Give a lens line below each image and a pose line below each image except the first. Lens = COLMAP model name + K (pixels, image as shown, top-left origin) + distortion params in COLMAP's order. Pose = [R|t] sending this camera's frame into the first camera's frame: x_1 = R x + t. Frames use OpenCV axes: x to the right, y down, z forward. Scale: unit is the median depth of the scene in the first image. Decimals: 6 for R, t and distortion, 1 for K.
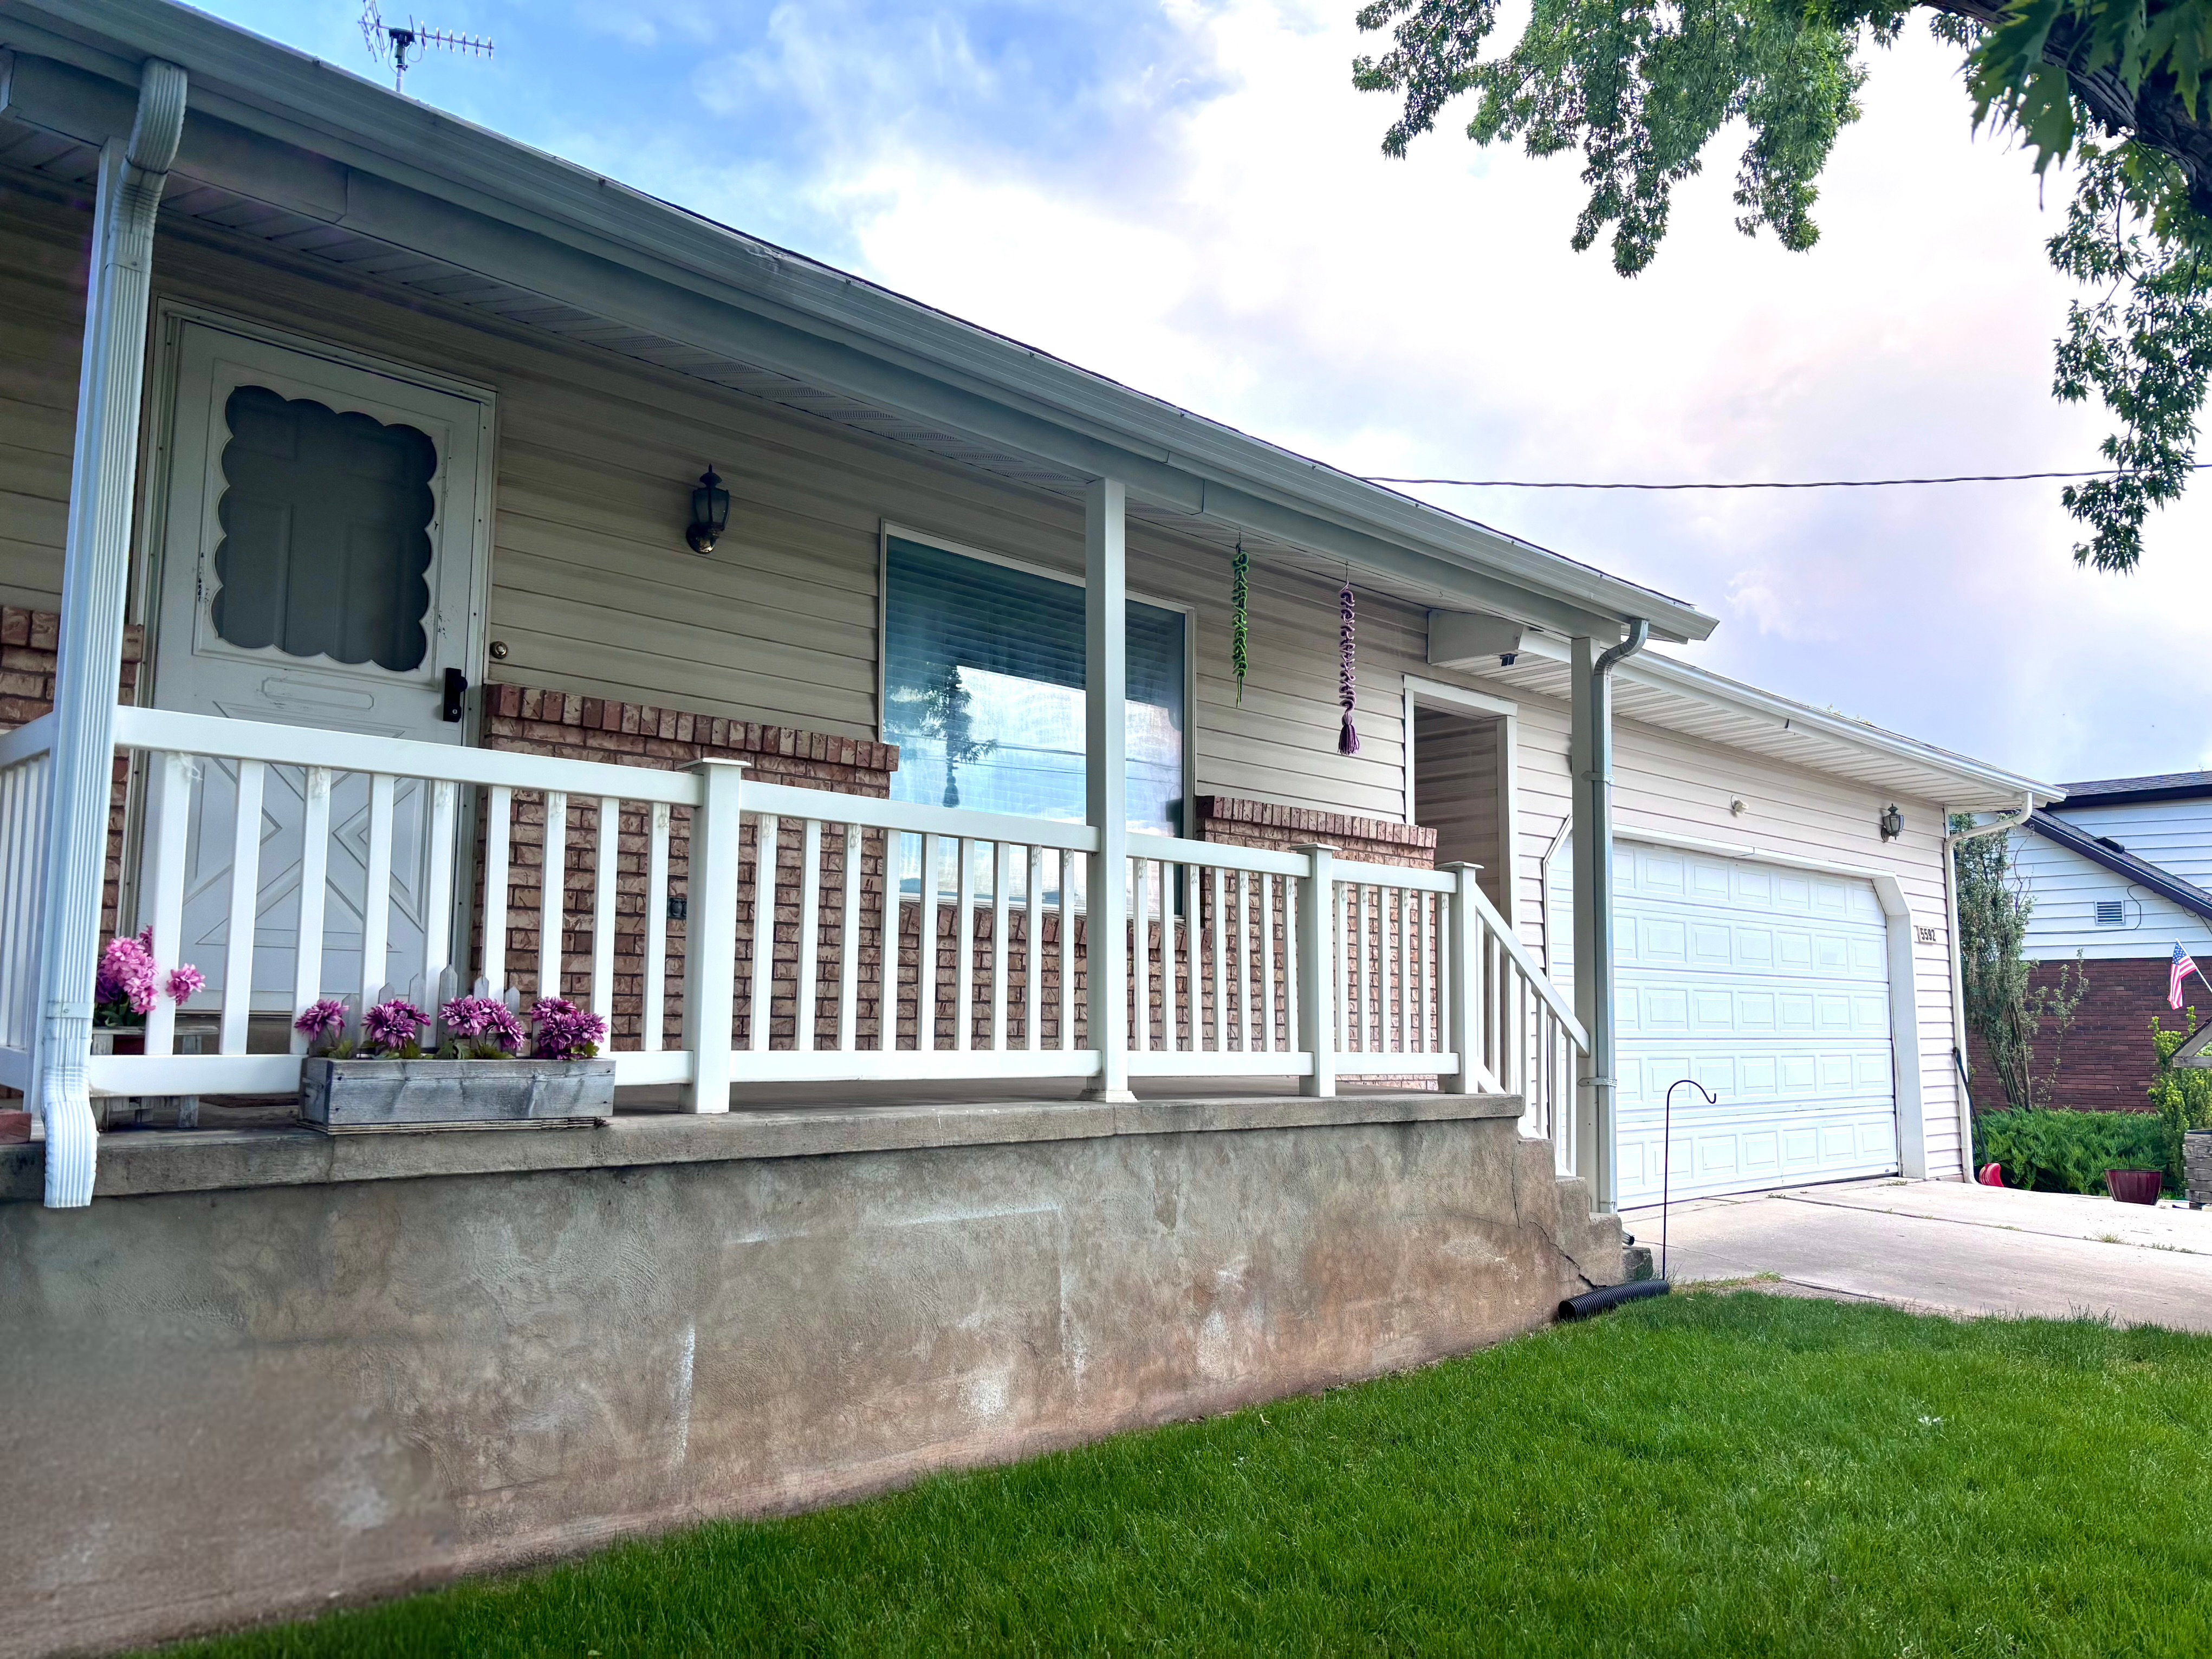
lens RADIAL K [[1682.6, 0, 1097.1], [0, 1682.6, 838.8], [0, 0, 1]] dist [0.028368, -0.028064]
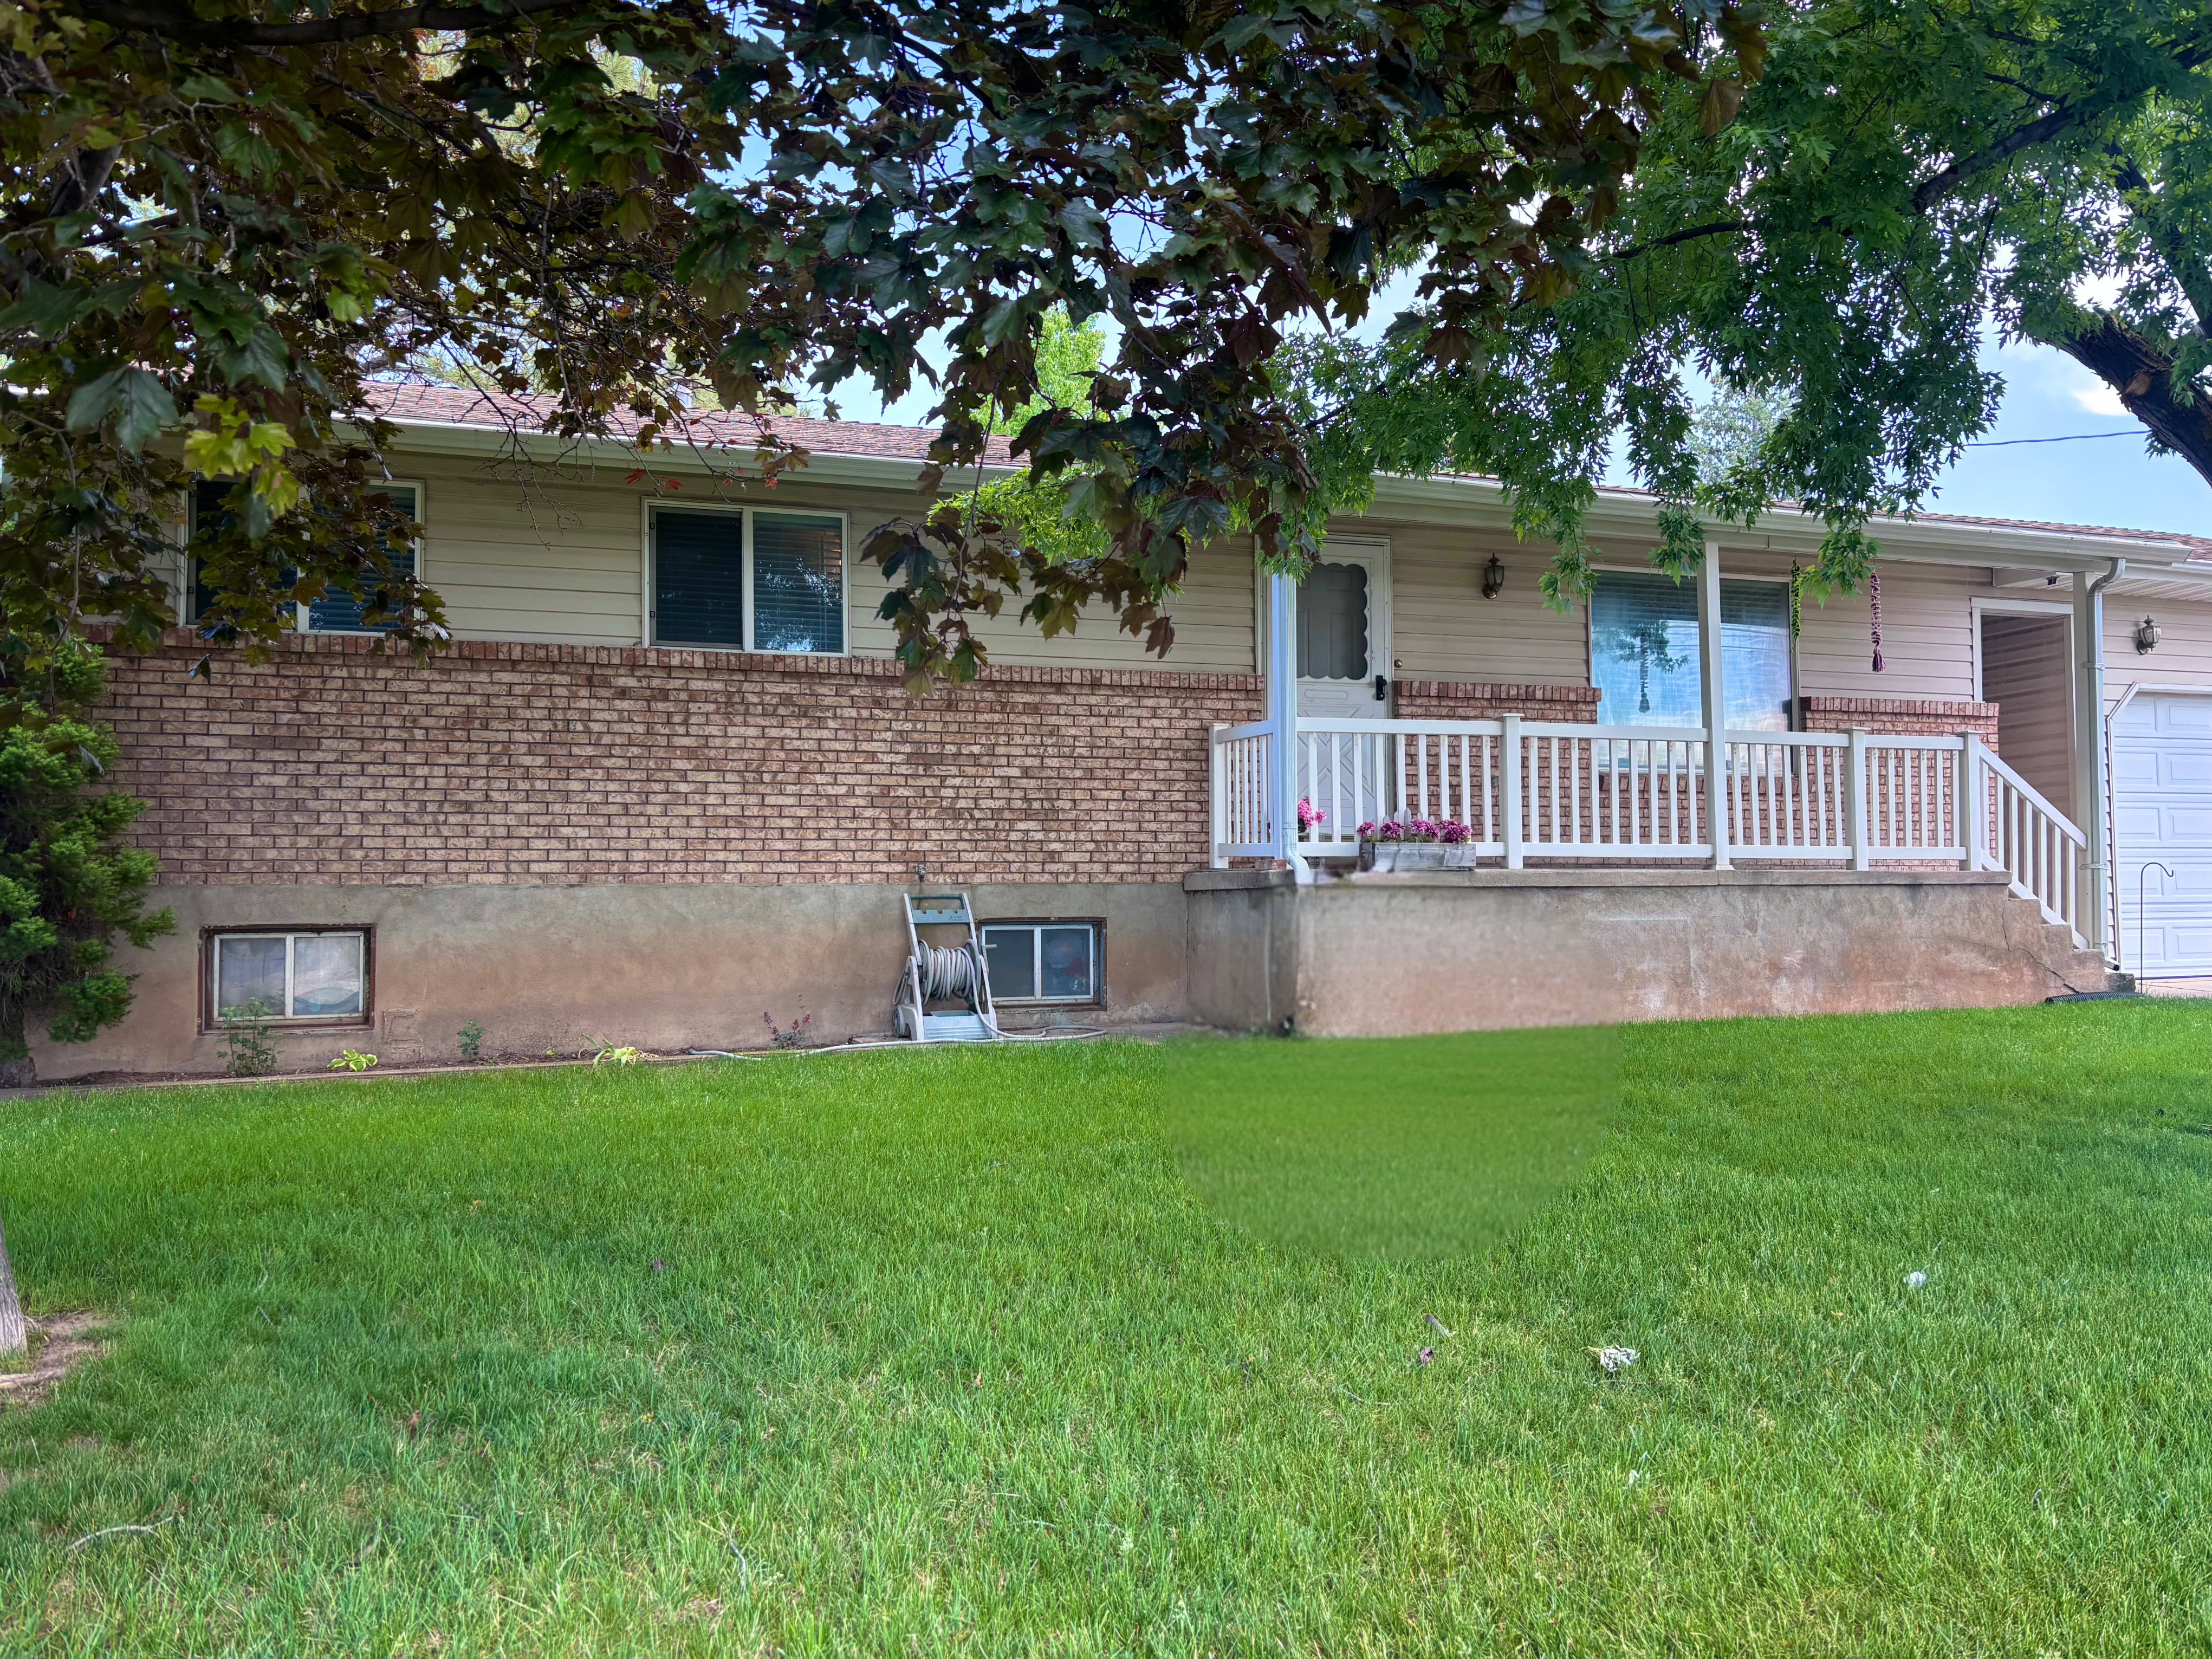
lens RADIAL K [[1682.6, 0, 1095.4], [0, 1682.6, 827.1], [0, 0, 1]] dist [0.028368, -0.028064]
pose [[0.903203, -0.038388, -0.427493, 0.188917], [0.065324, 0.996684, 0.048515, -0.033858], [0.424213, -0.071745, 0.902716, -1.040650]]
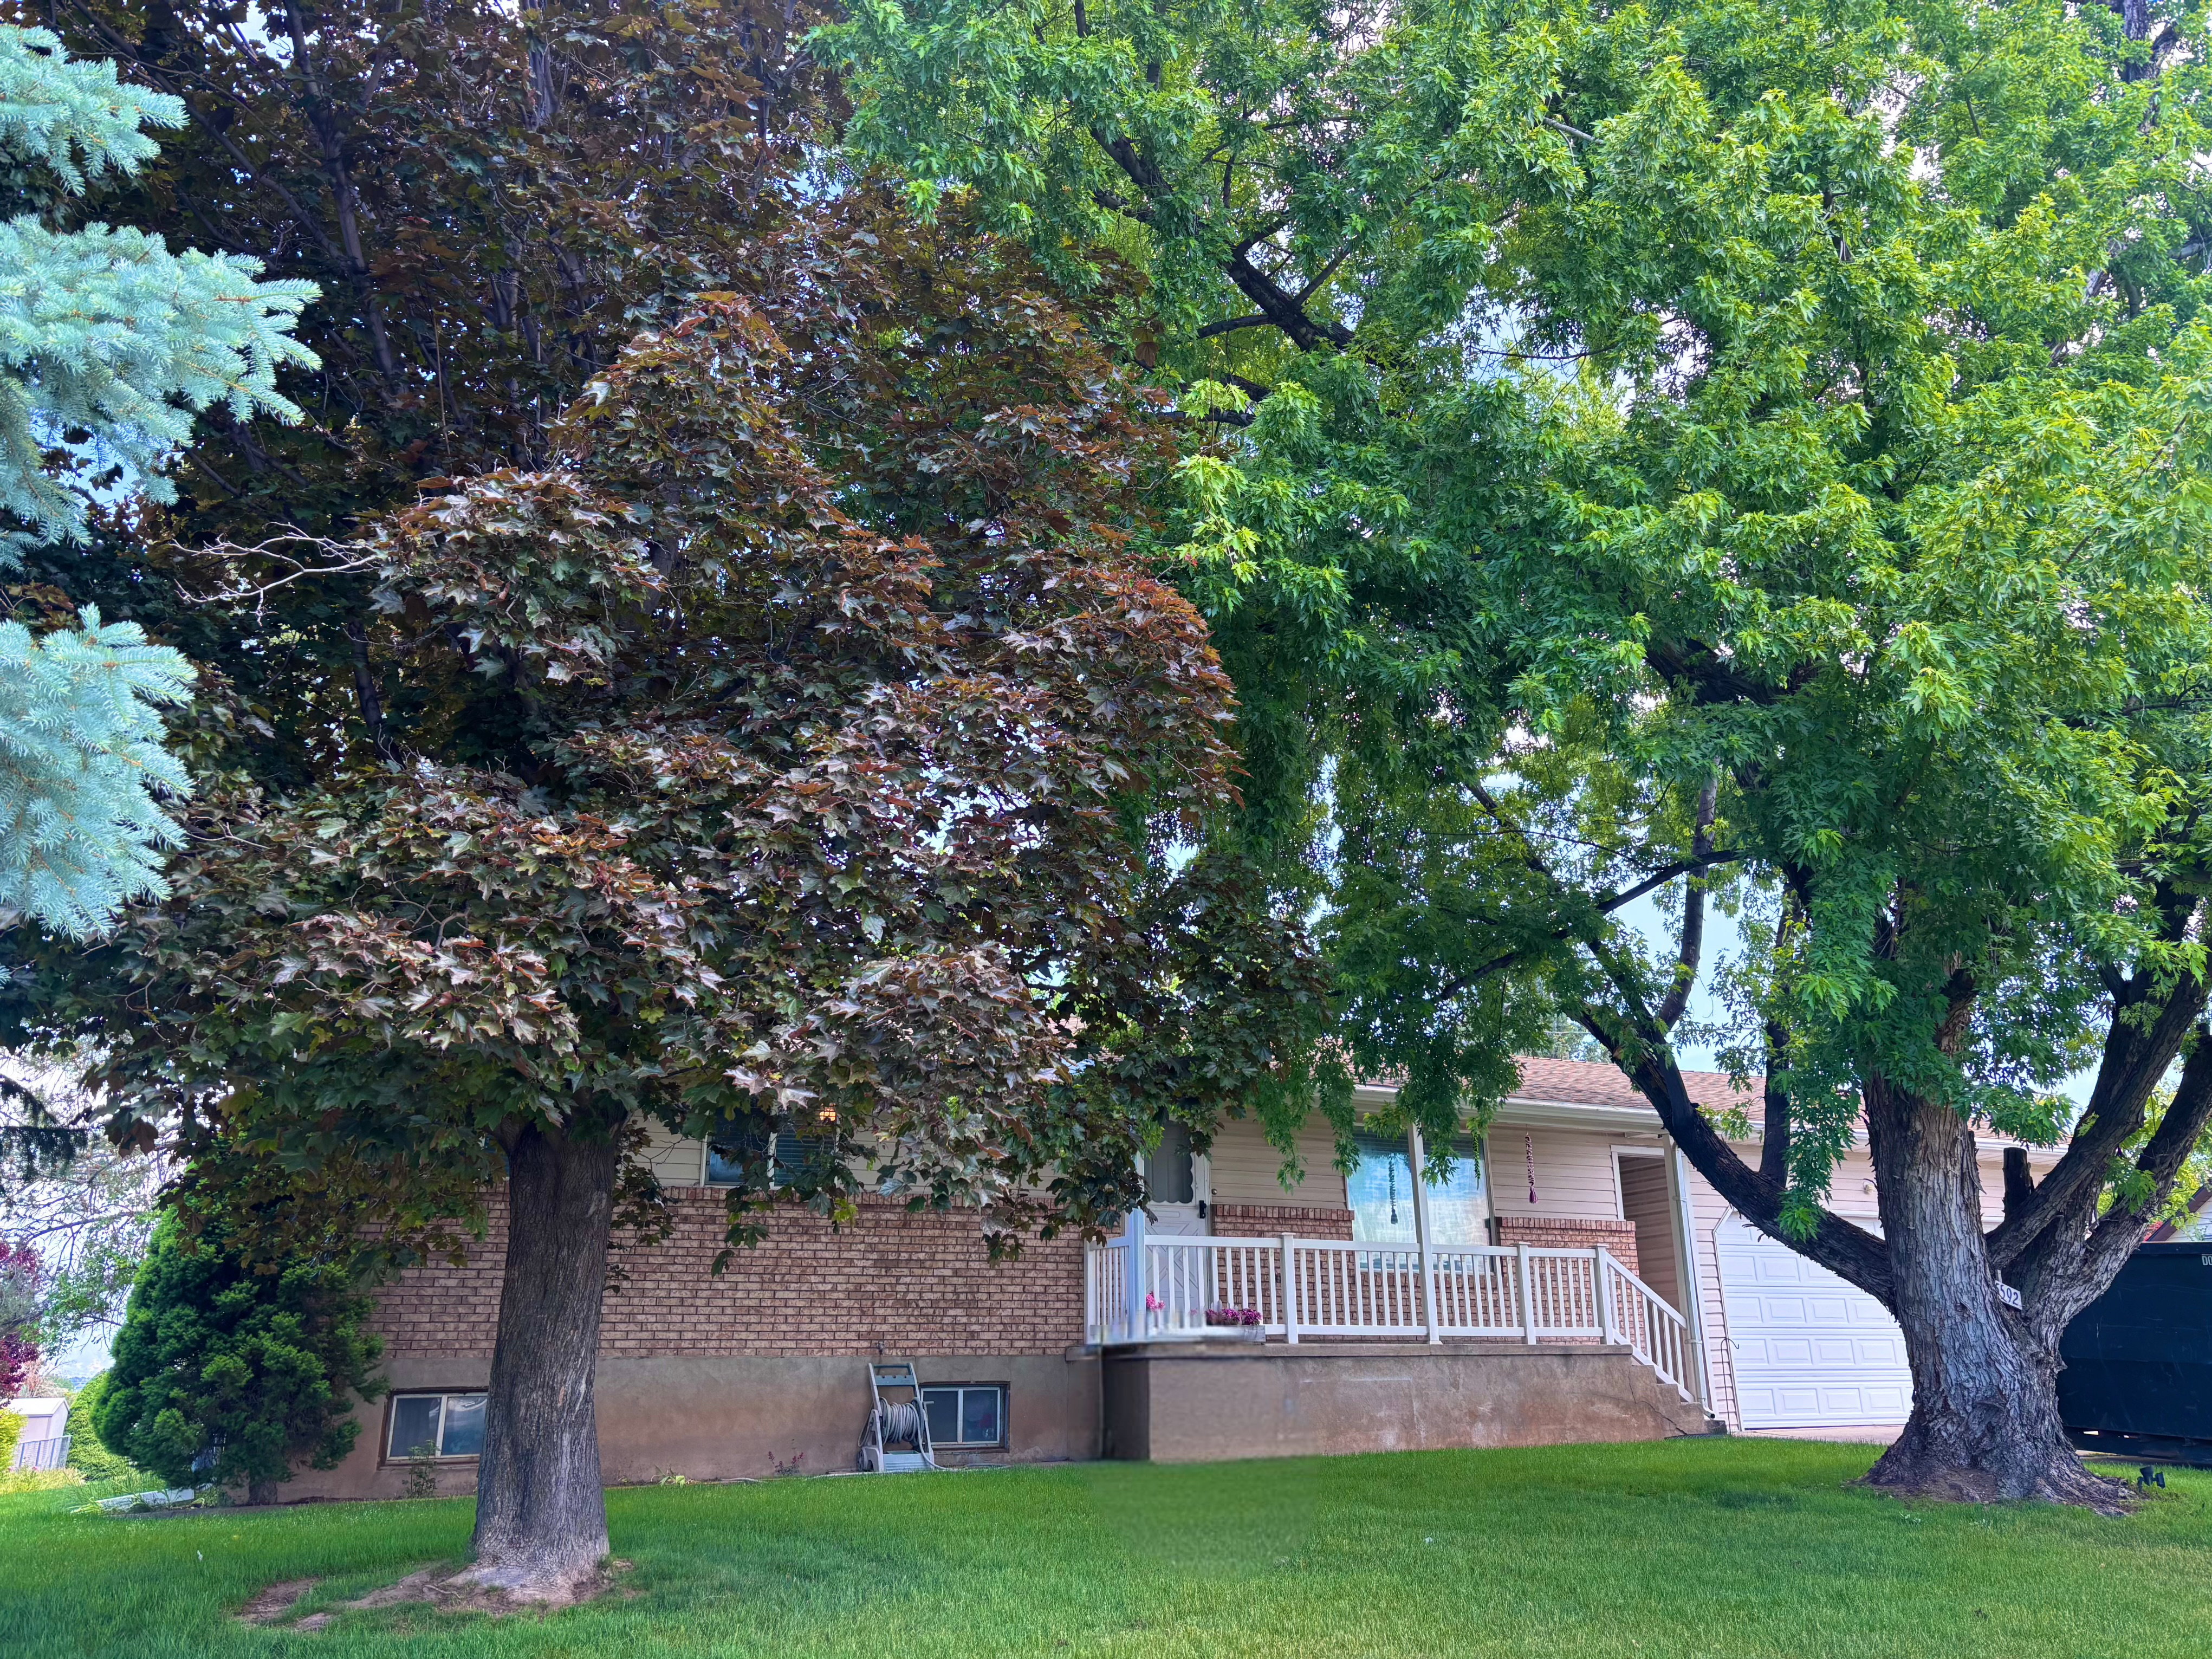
lens RADIAL K [[1682.6, 0, 1121.2], [0, 1682.6, 802.0], [0, 0, 1]] dist [0.028368, -0.028064]
pose [[0.943577, -0.131037, -0.304124, 0.486224], [0.060151, 0.970923, -0.231714, -0.100038], [0.325644, 0.200346, 0.924022, -1.935126]]
